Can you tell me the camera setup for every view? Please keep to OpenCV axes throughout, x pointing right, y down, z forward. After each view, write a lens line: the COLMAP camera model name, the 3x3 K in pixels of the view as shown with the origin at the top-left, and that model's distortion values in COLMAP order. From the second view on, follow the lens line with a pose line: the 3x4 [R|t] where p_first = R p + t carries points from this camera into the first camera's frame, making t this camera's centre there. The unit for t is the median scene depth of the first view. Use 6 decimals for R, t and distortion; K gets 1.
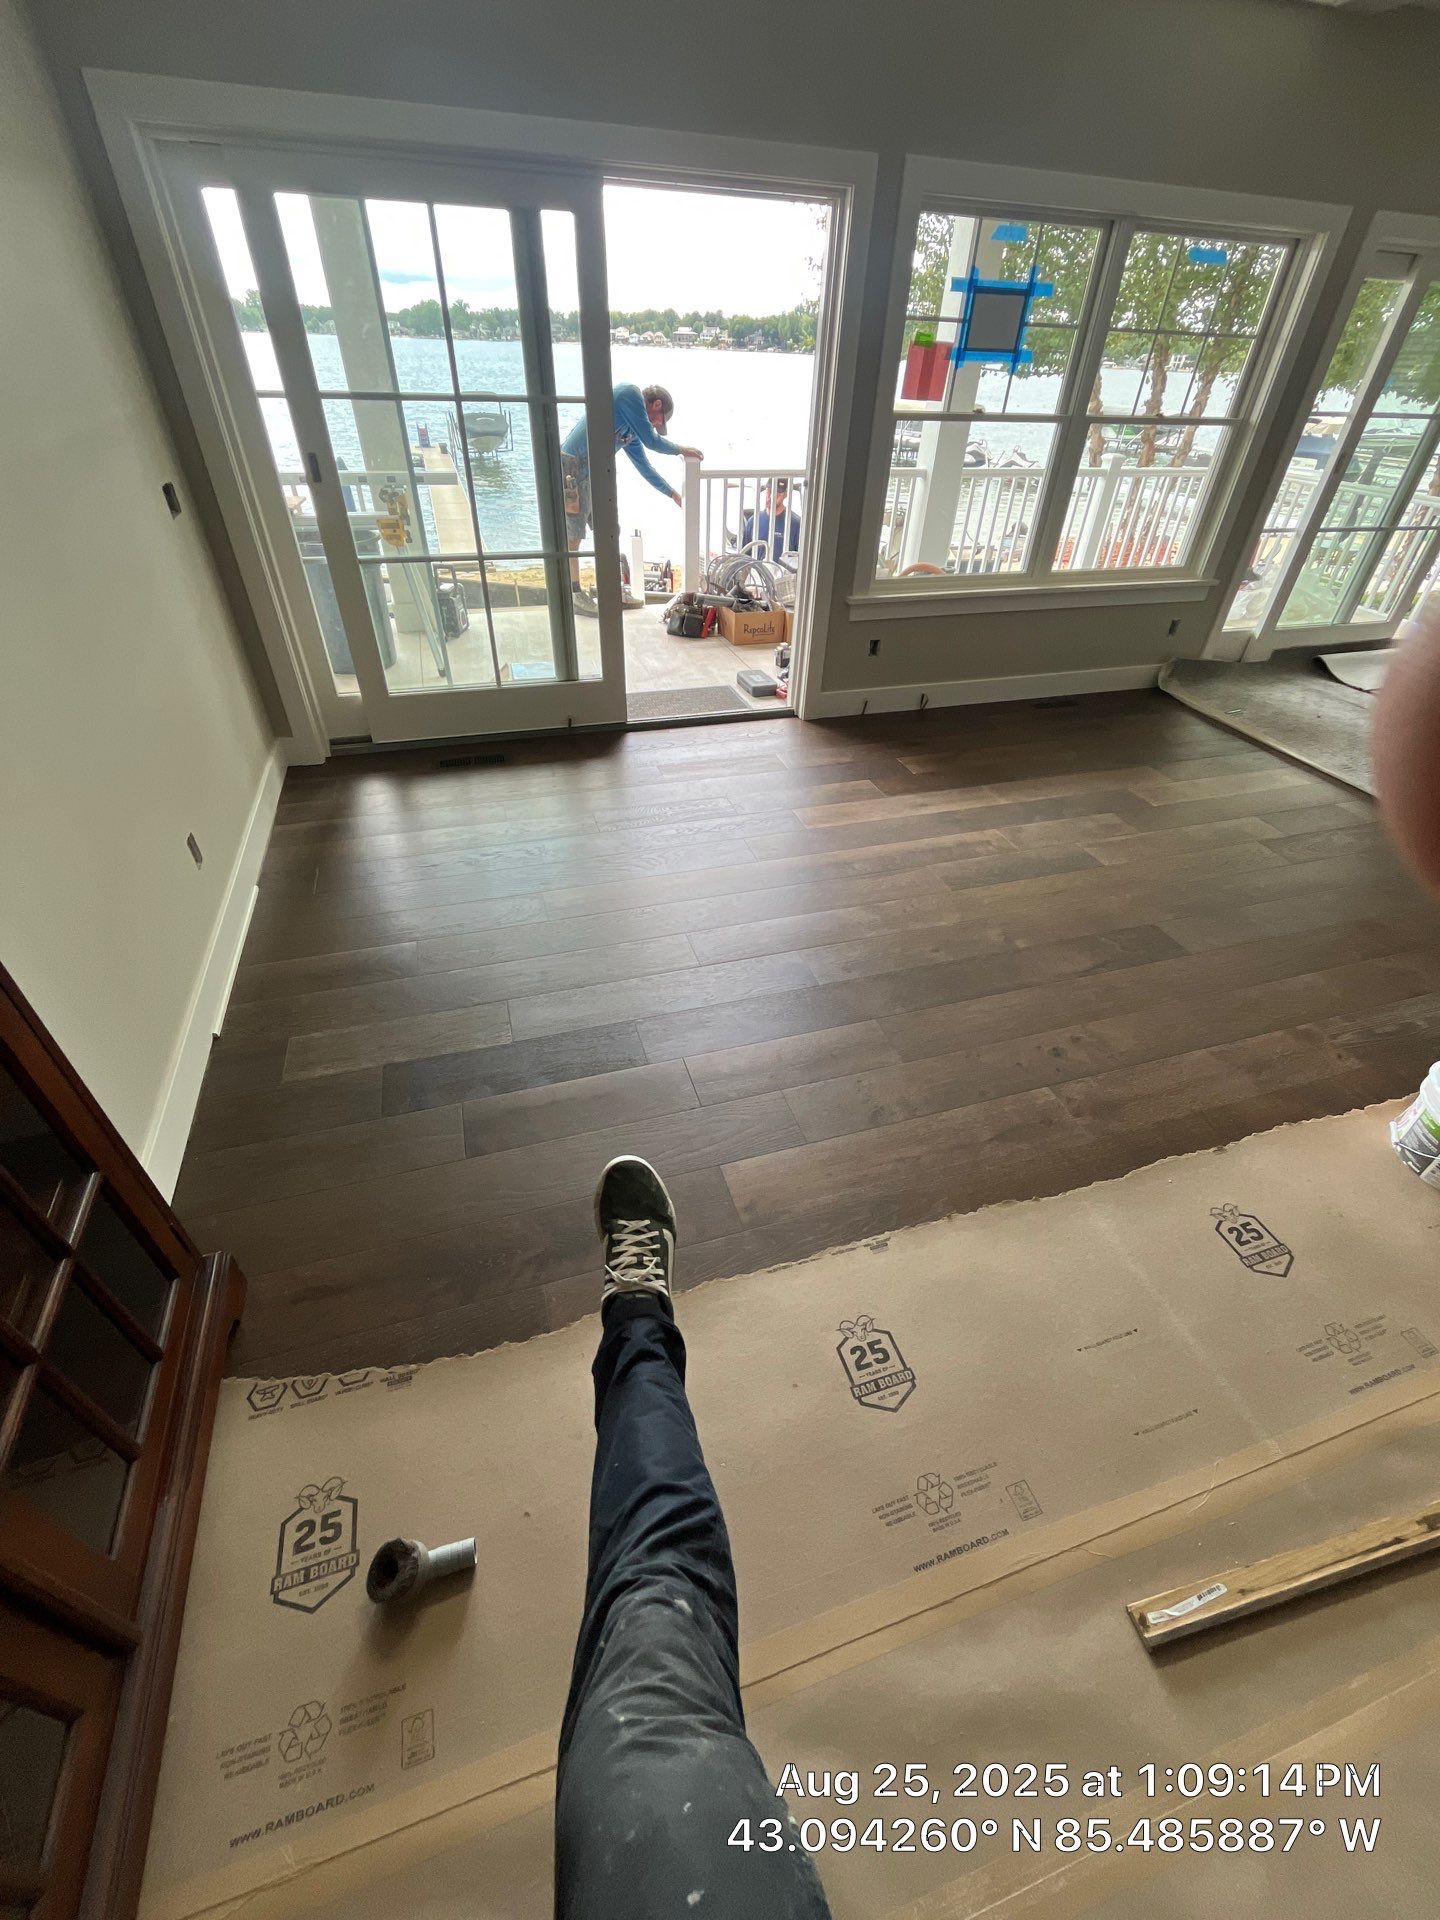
lens RADIAL K [[783.8, 0, 720.0], [0, 783.8, 960.0], [0, 0, 1]] dist [-0.001274, -0.000032]
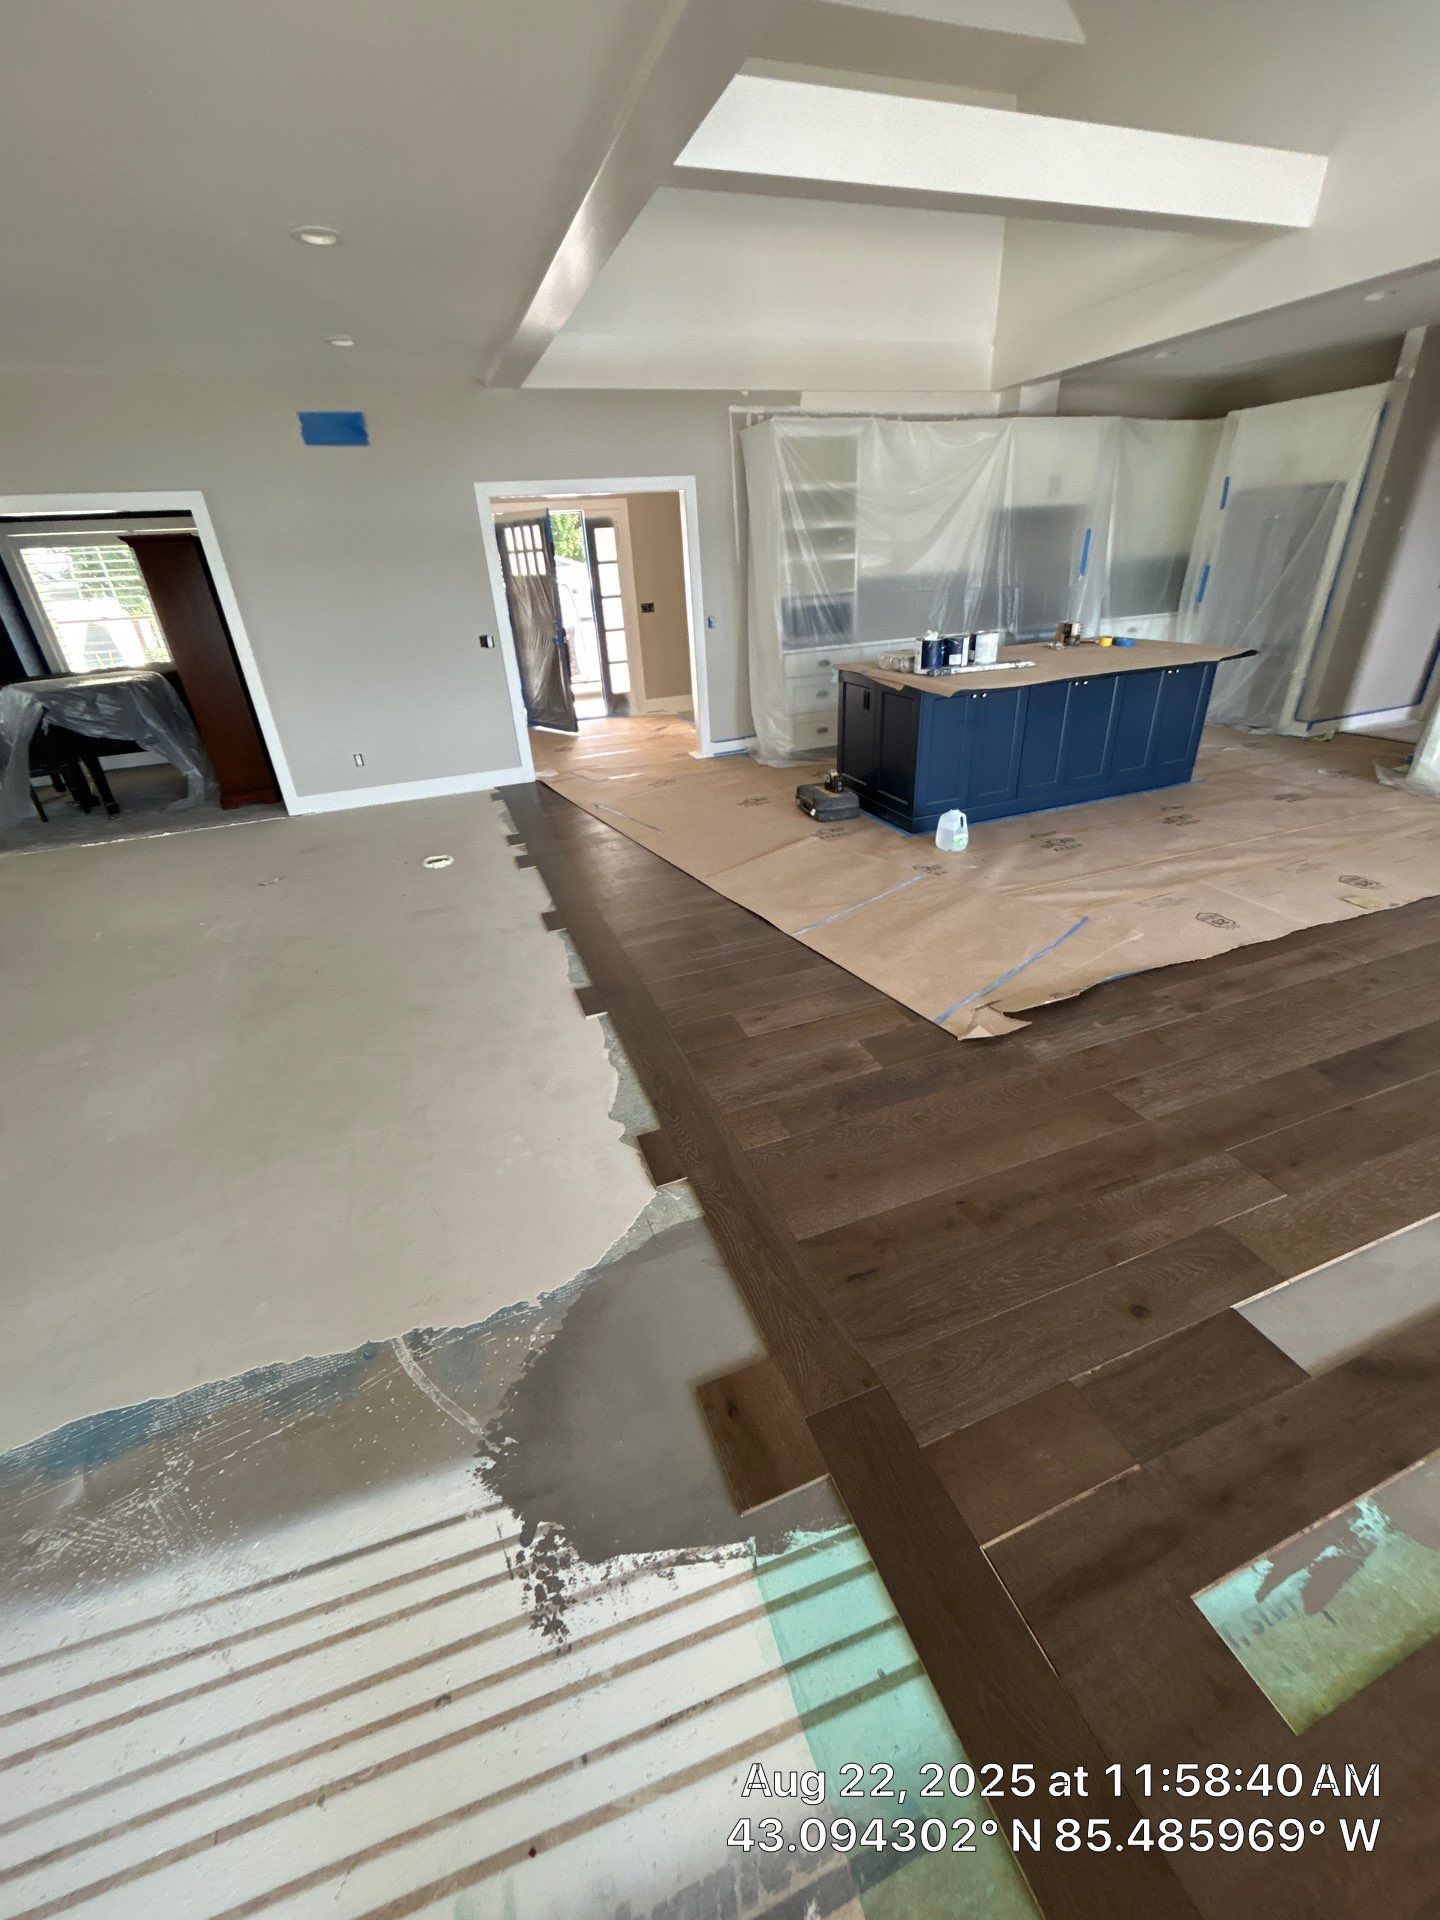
lens RADIAL K [[775.6, 0, 722.7], [0, 775.6, 953.3], [0, 0, 1]] dist [0.000330, 0.000624]
pose [[-0.997839, 0.045725, -0.047184, 1.055229], [-0.024006, 0.414774, 0.909608, -0.717451], [0.061162, 0.908775, -0.412780, 0.939860]]
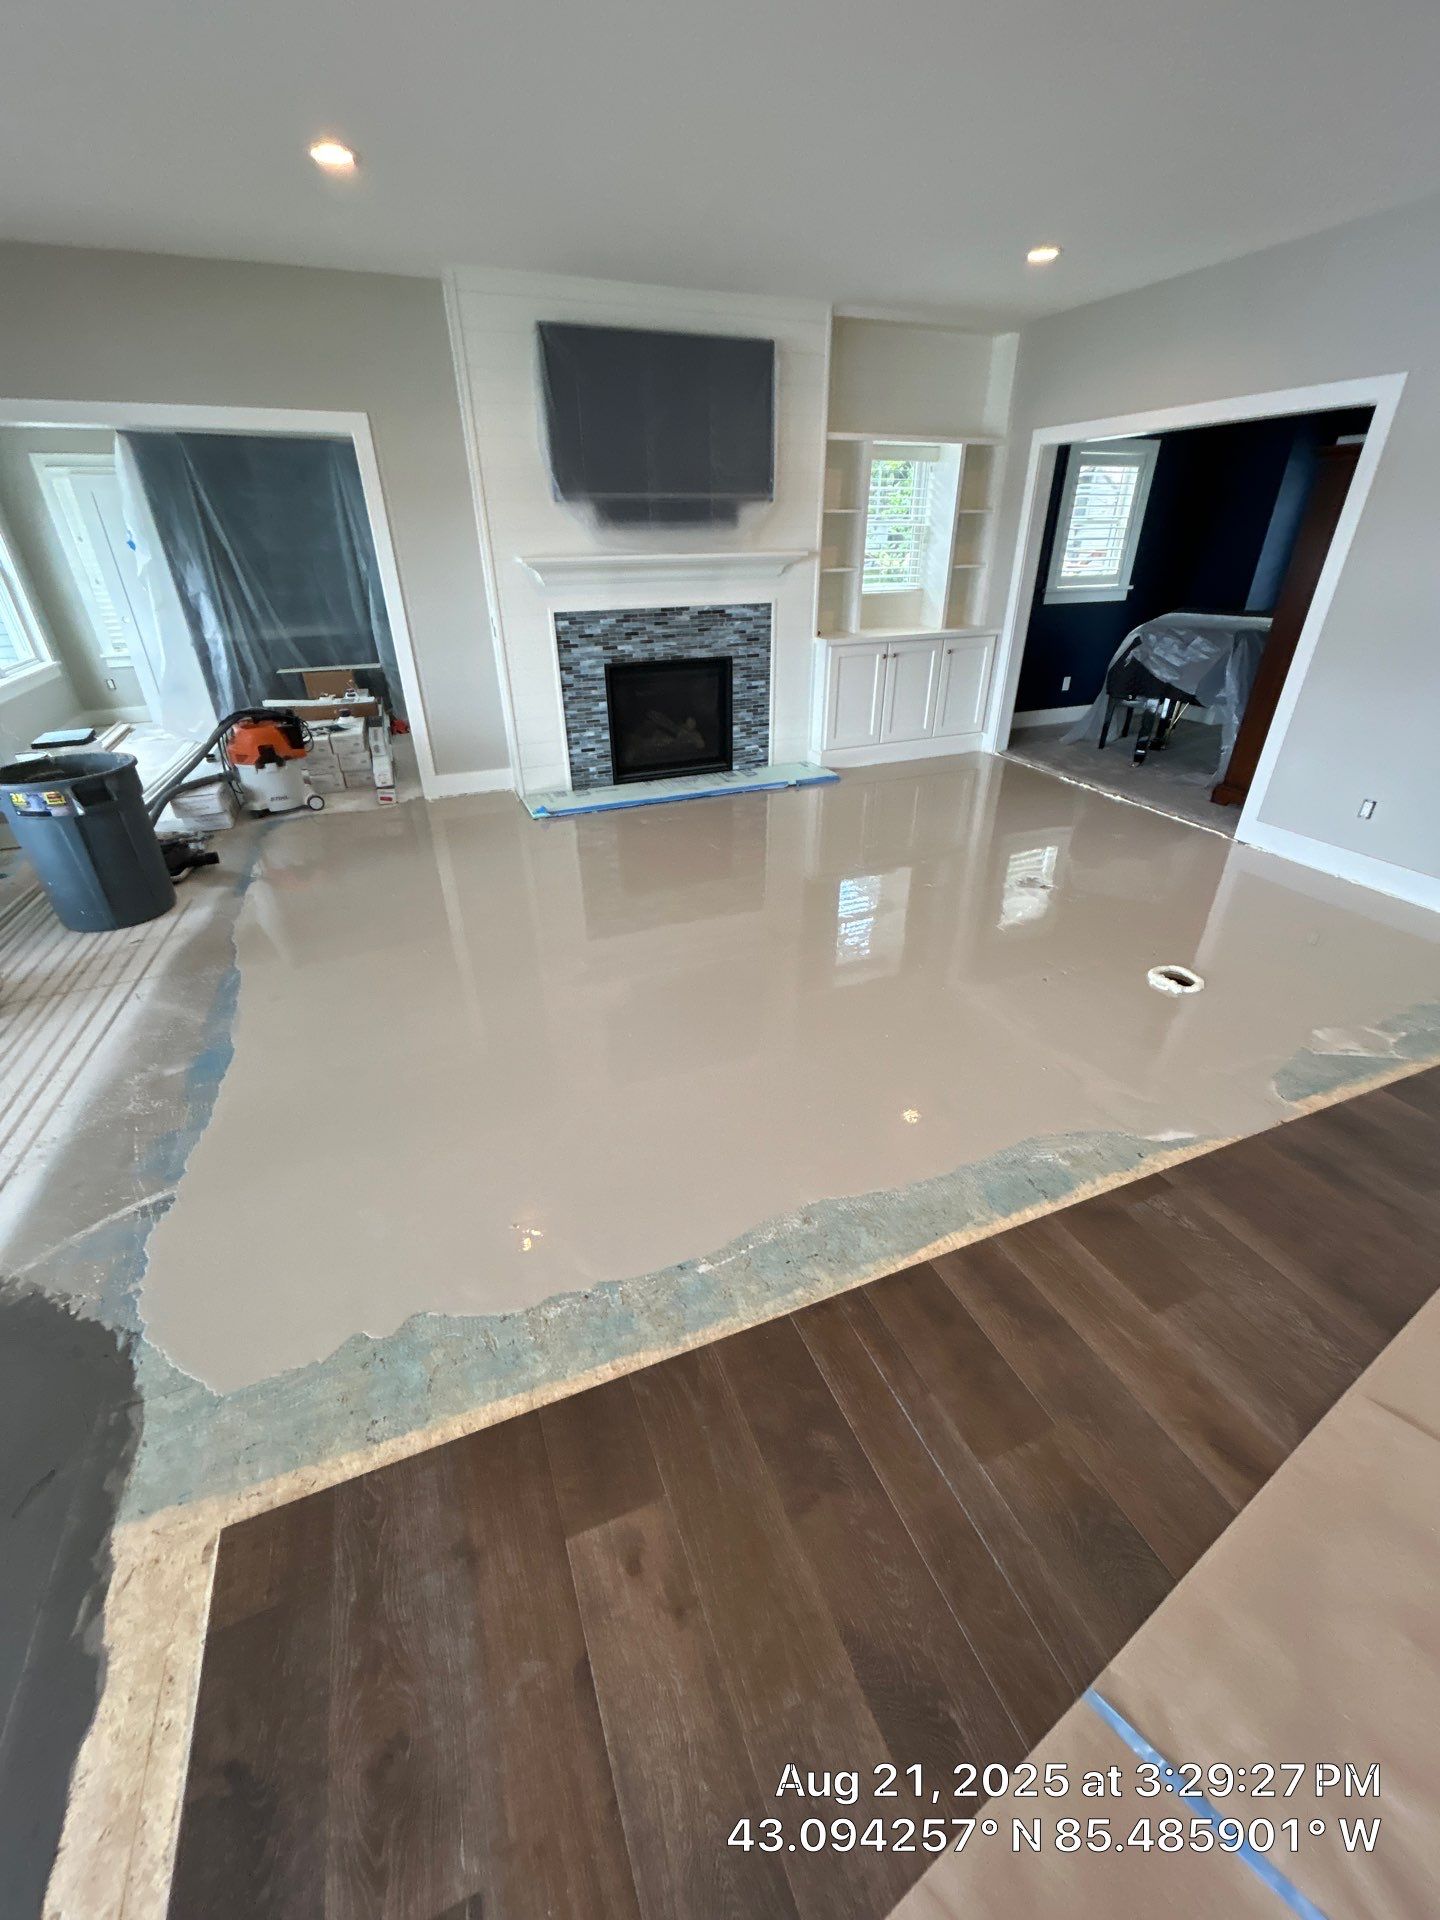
lens RADIAL K [[780.6, 0, 720.0], [0, 780.6, 960.0], [0, 0, 1]] dist [0.006592, 0.000270]
pose [[-0.081873, -0.505750, 0.858786, 0.795107], [0.623601, 0.646168, 0.439987, -0.236124], [-0.777444, 0.571563, 0.262482, 0.351483]]
